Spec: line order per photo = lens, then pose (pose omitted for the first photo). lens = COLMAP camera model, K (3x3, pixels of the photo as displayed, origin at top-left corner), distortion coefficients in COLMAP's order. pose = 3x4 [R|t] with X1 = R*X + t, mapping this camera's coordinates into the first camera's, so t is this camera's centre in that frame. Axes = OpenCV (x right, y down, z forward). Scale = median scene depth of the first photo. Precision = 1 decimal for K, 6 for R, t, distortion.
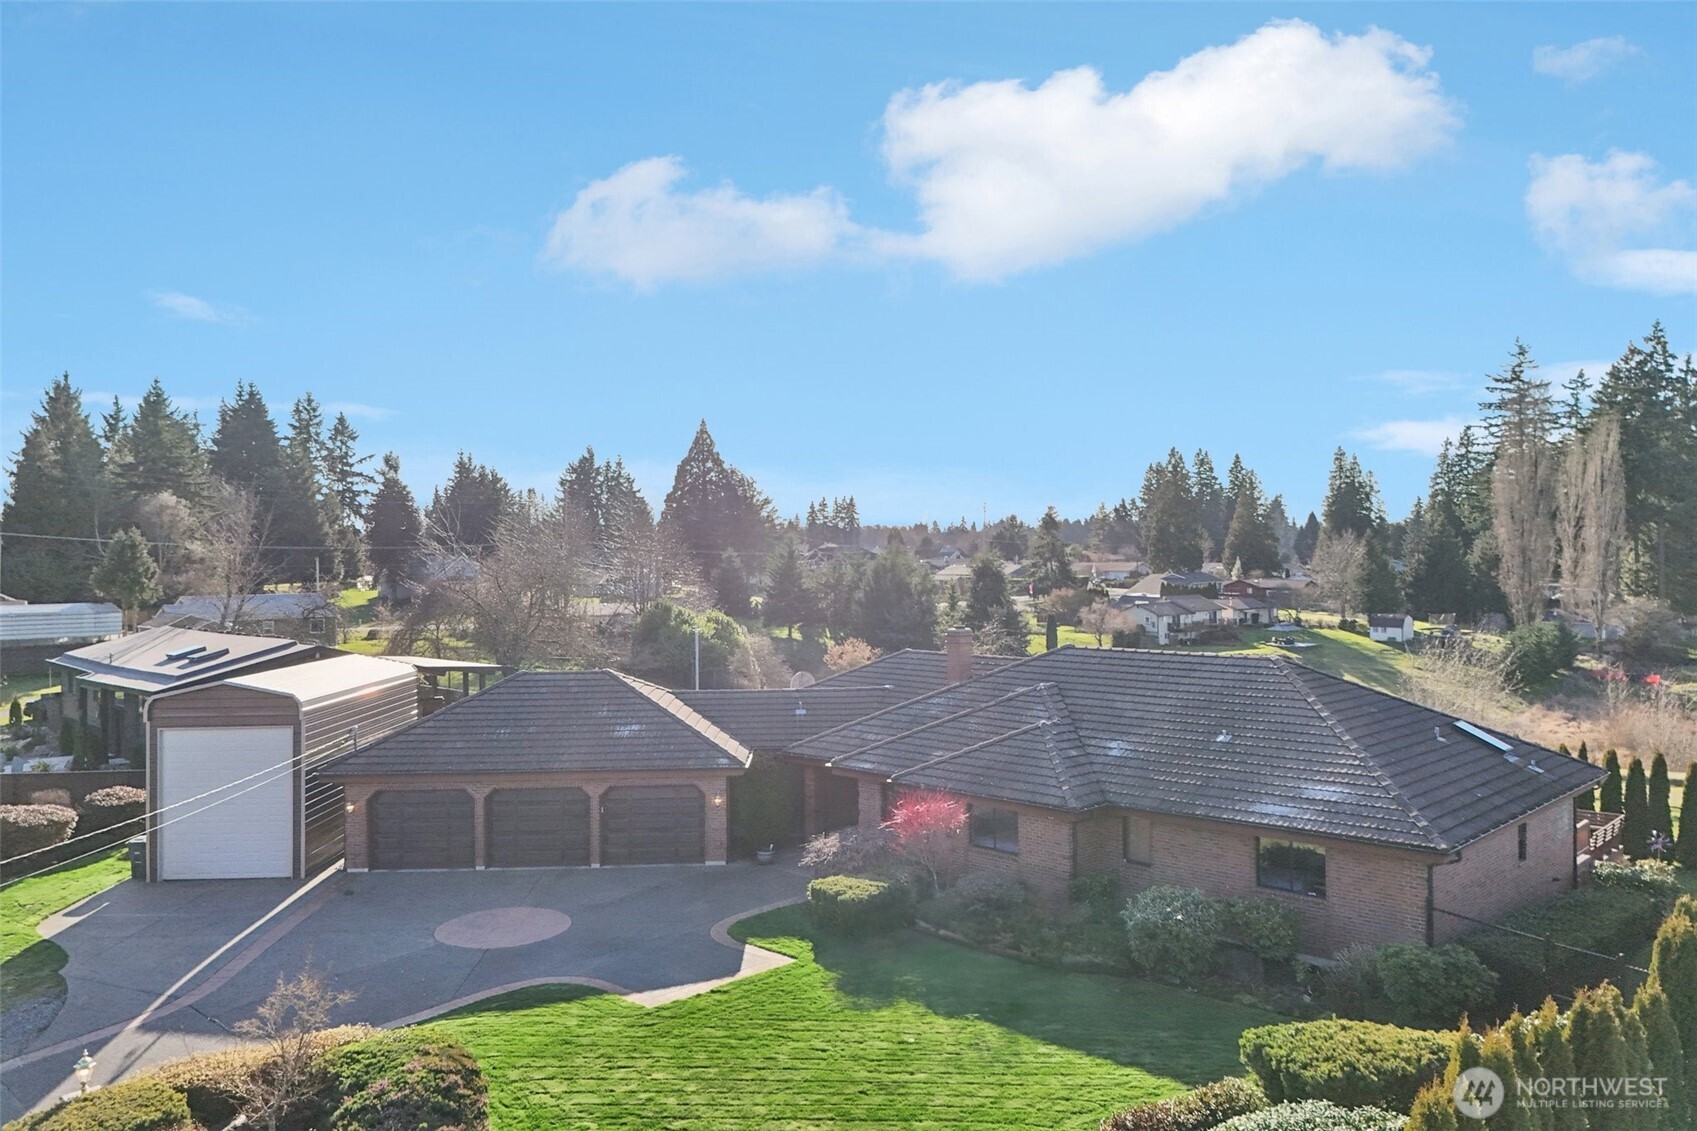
lens RADIAL K [[1246.5, 0, 858.8], [0, 1246.5, 560.6], [0, 0, 1]] dist [0.058204, -0.050374]
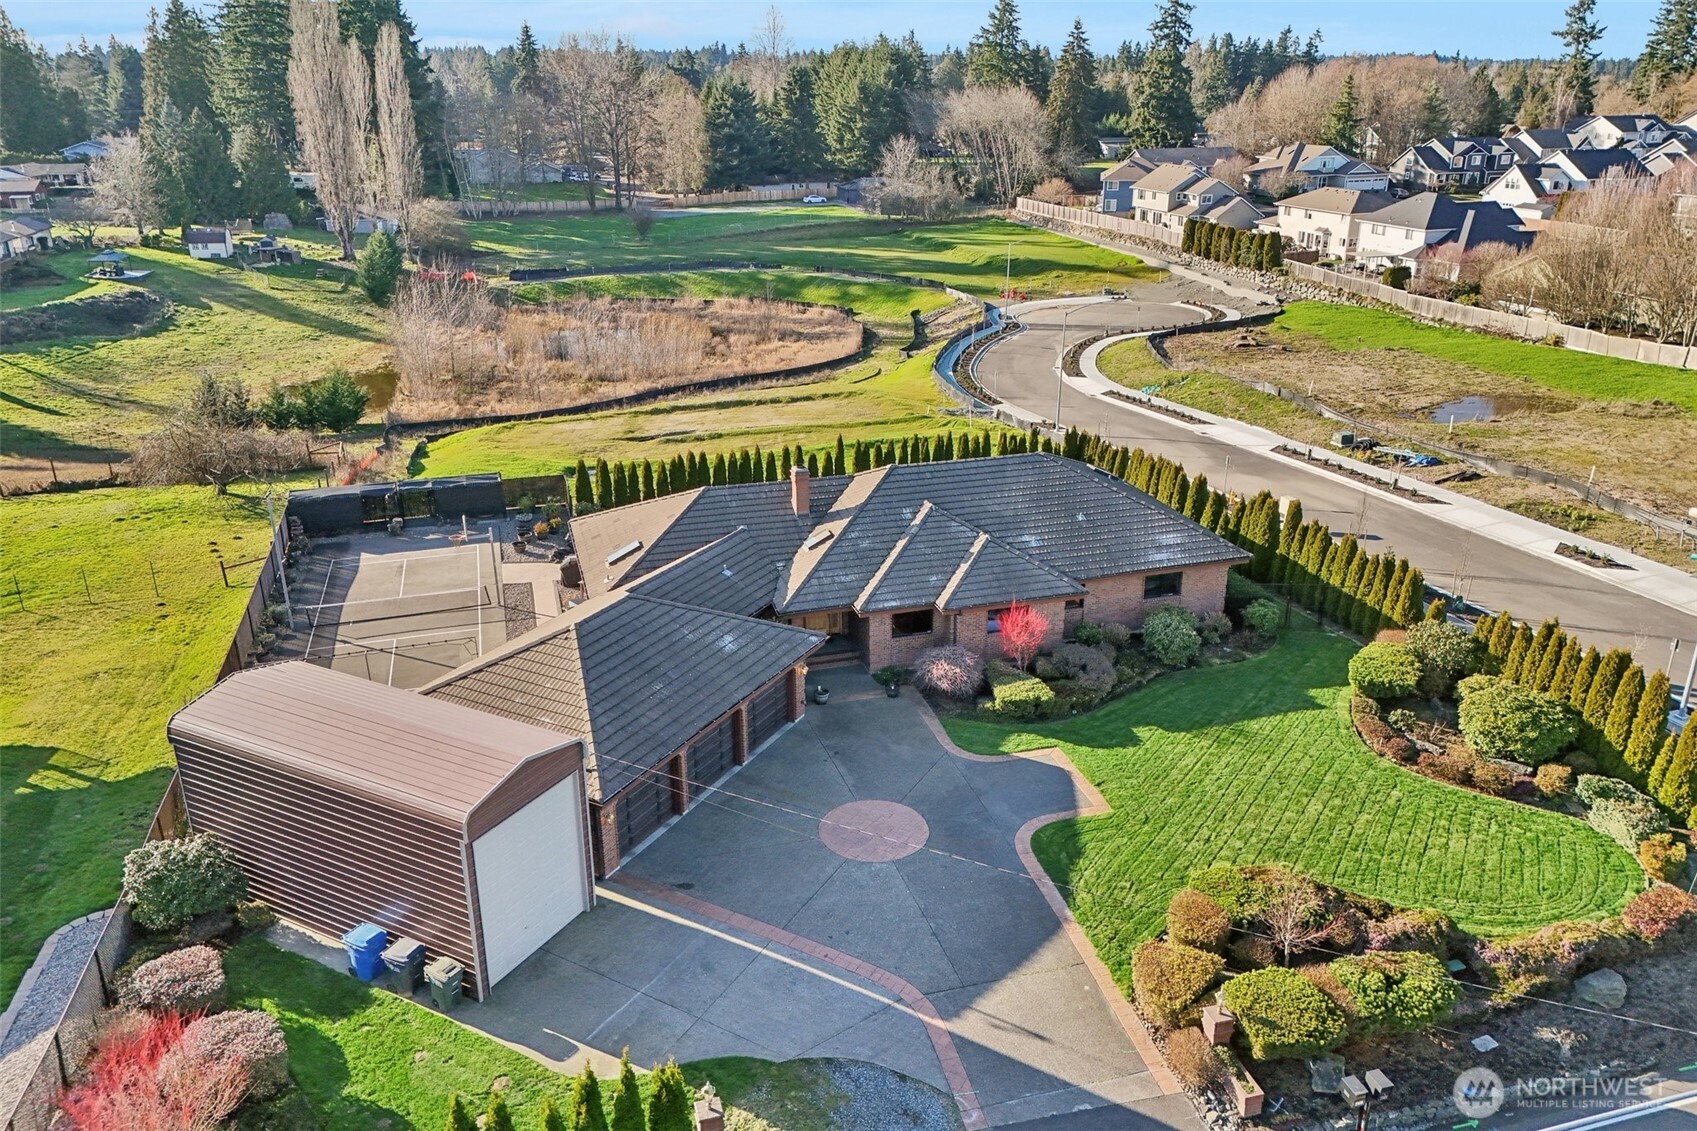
lens RADIAL K [[1224.9, 0, 858.5], [0, 1224.9, 560.7], [0, 0, 1]] dist [0.090351, -0.101373]
pose [[0.504907, -0.303756, 0.807961, -0.605518], [0.000549, 0.936148, 0.351605, -0.191106], [-0.863174, -0.177084, 0.472835, 0.257808]]
